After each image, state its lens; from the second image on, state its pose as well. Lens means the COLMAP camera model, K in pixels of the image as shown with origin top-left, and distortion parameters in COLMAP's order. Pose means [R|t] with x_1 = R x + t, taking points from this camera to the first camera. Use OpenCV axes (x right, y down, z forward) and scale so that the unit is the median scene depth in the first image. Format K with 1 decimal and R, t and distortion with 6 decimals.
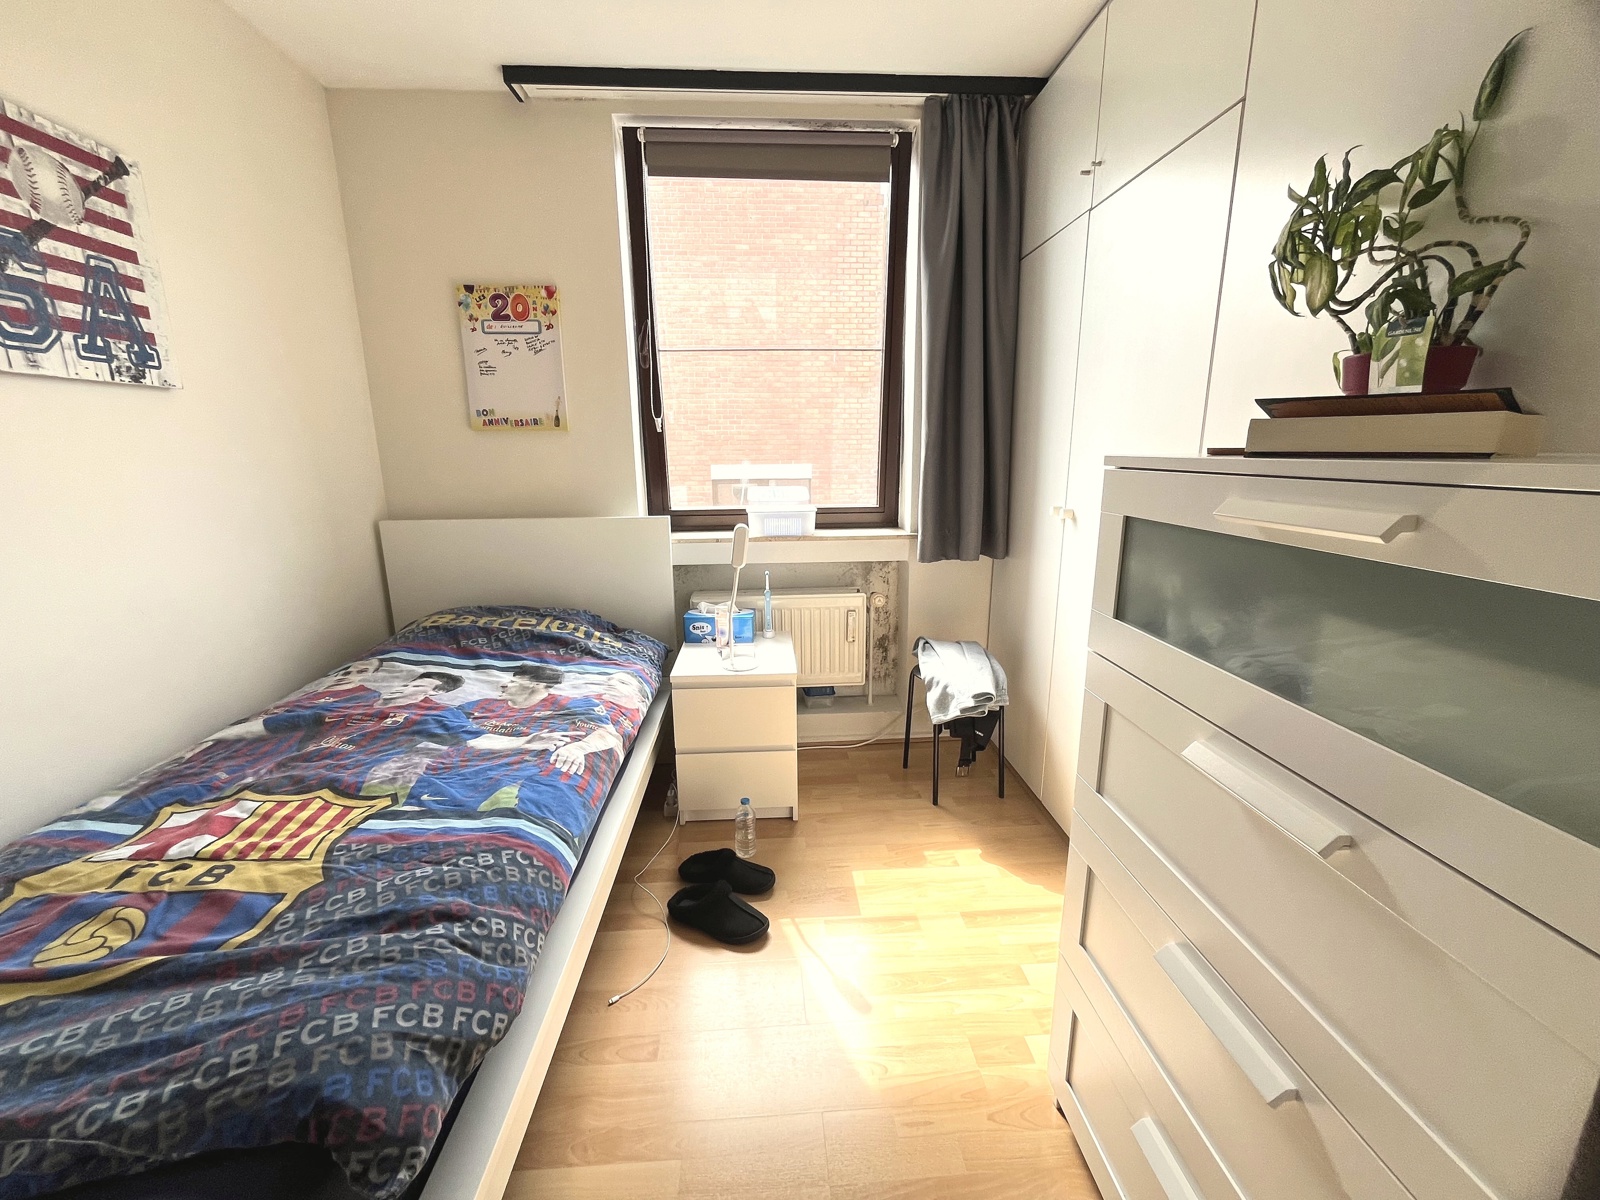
lens RADIAL K [[650.1, 0, 798.1], [0, 650.1, 597.4], [0, 0, 1]] dist [-0.003876, 0.000447]
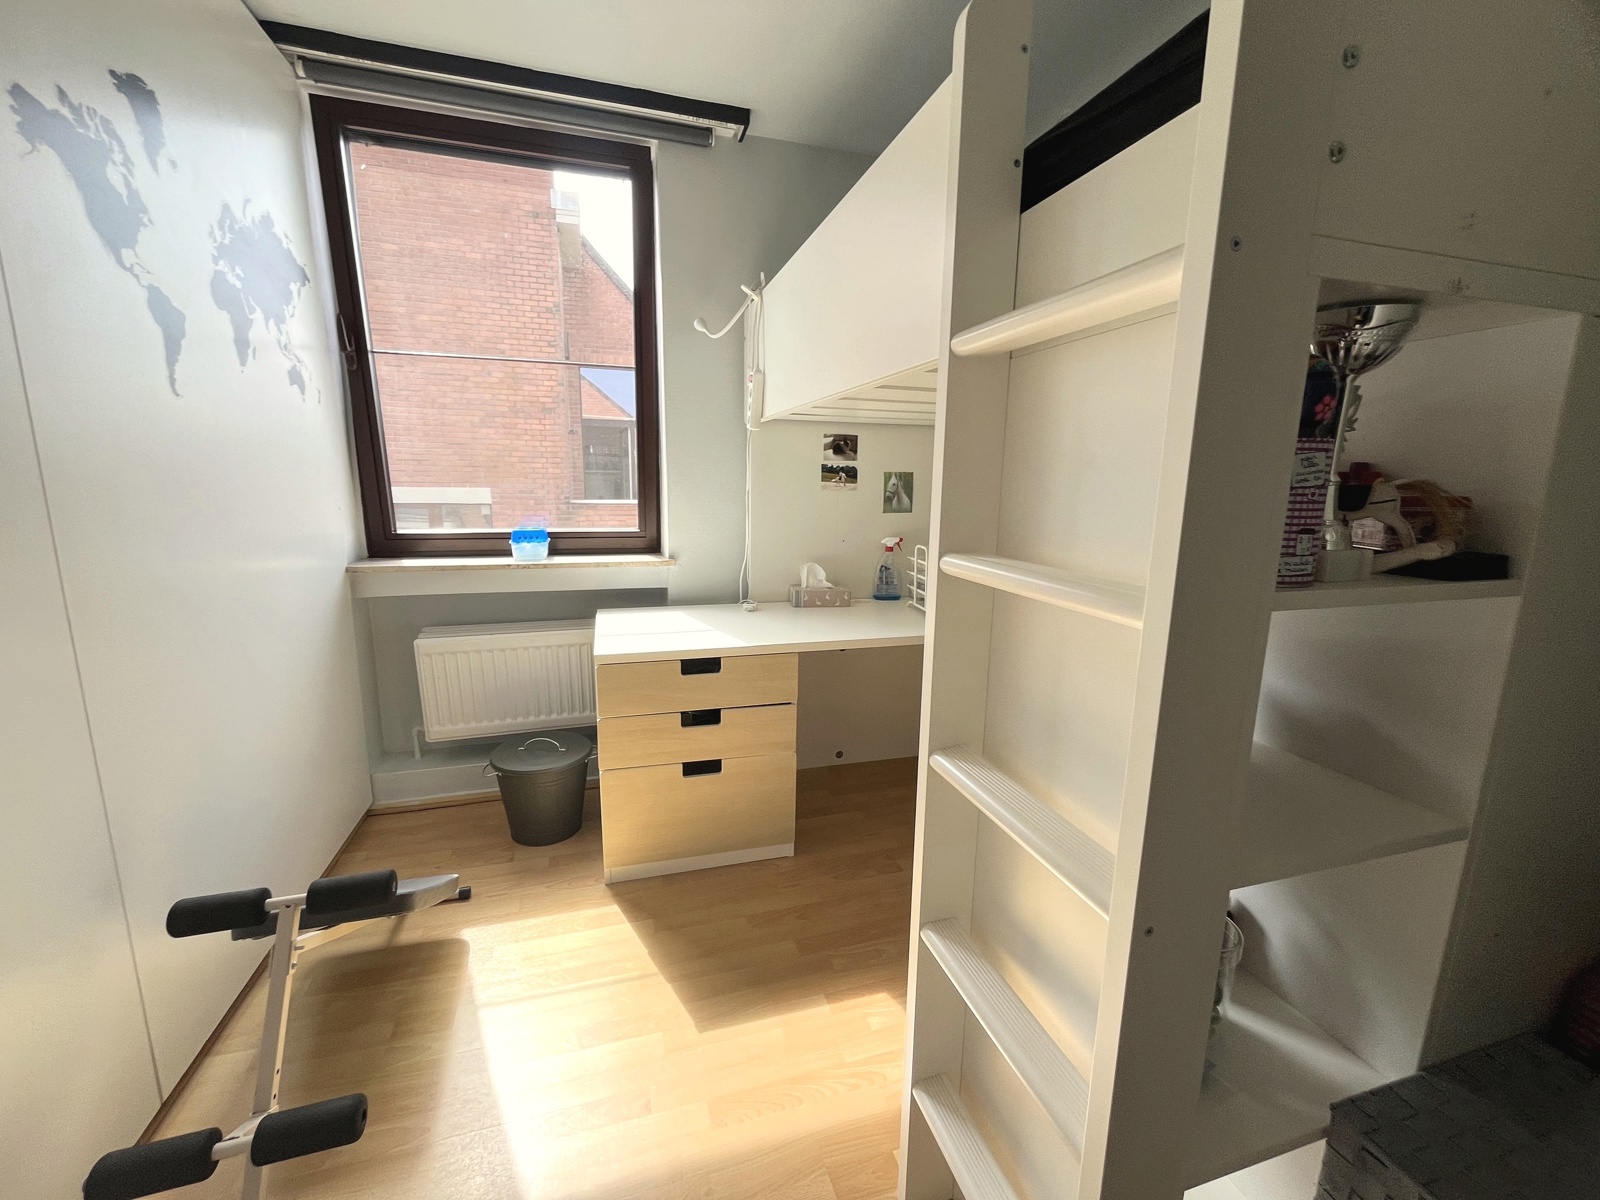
lens RADIAL K [[650.1, 0, 802.6], [0, 650.1, 600.6], [0, 0, 1]] dist [-0.003876, 0.000447]
pose [[0.970675, -0.019850, 0.239574, 0.239711], [0.026980, 0.999284, -0.026517, -0.009452], [-0.238876, 0.032203, 0.970516, 0.005953]]
